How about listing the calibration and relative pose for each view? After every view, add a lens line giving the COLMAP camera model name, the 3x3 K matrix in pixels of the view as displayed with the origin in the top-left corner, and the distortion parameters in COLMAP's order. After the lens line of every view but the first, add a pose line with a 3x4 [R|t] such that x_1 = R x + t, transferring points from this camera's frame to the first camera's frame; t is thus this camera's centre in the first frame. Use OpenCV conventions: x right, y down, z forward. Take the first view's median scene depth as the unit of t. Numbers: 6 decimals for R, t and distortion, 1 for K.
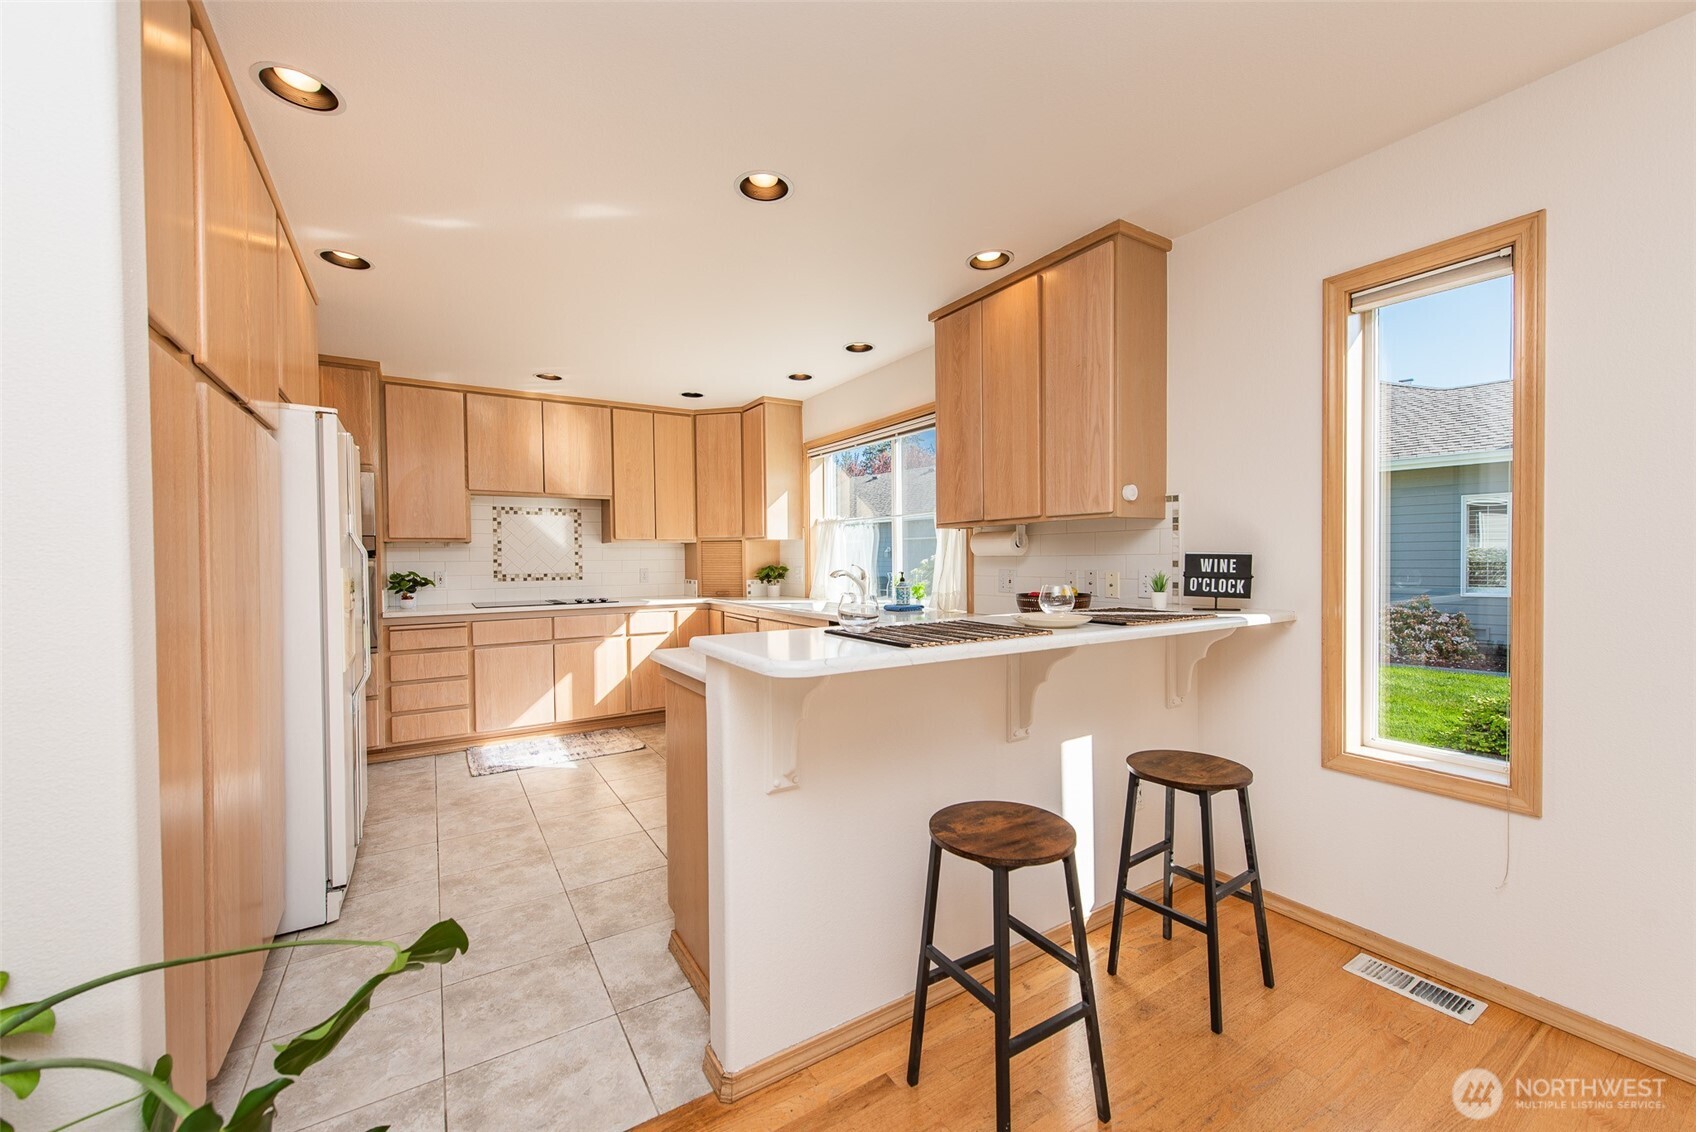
lens RADIAL K [[662.7, 0, 844.8], [0, 662.7, 568.2], [0, 0, 1]] dist [0.010089, -0.003188]
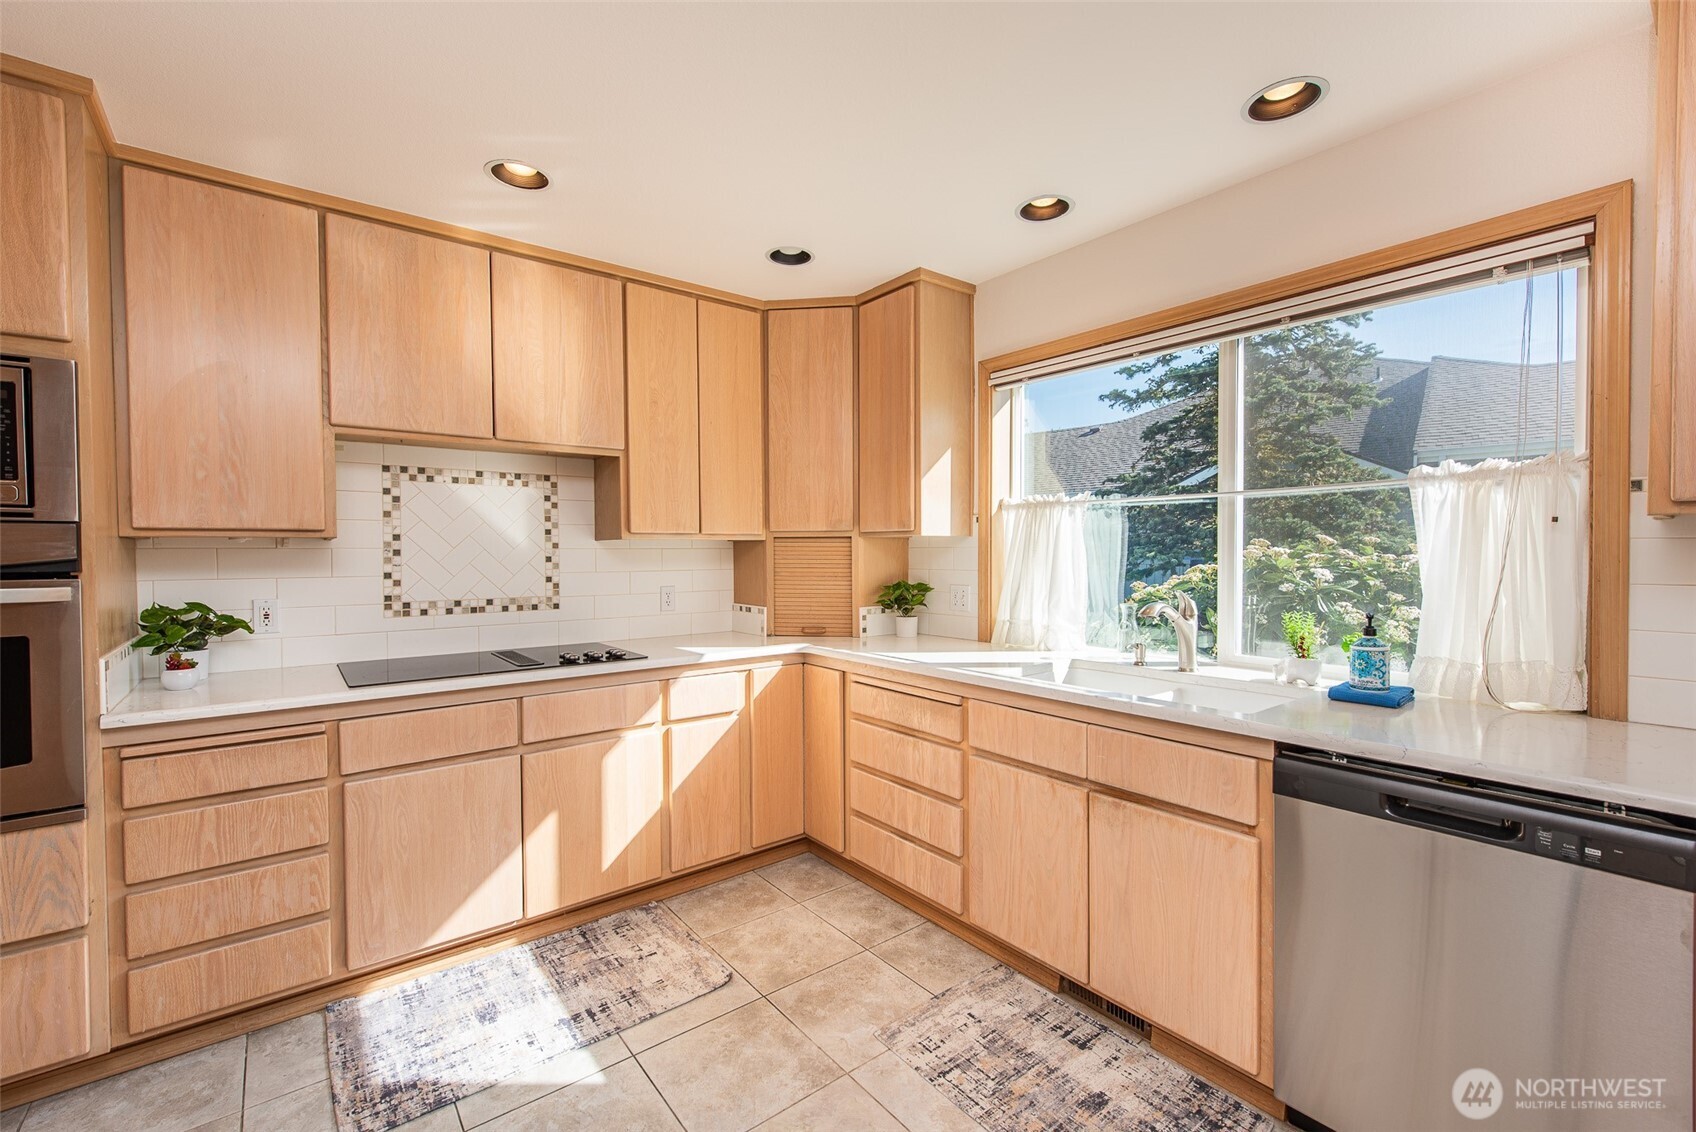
lens RADIAL K [[713.9, 0, 845.9], [0, 713.9, 565.7], [0, 0, 1]] dist [-0.001855, -0.002123]
pose [[0.994068, 0.003373, 0.108706, -0.264619], [-0.003747, 0.999988, 0.003232, -0.022807], [-0.108694, -0.003620, 0.994069, 0.470542]]
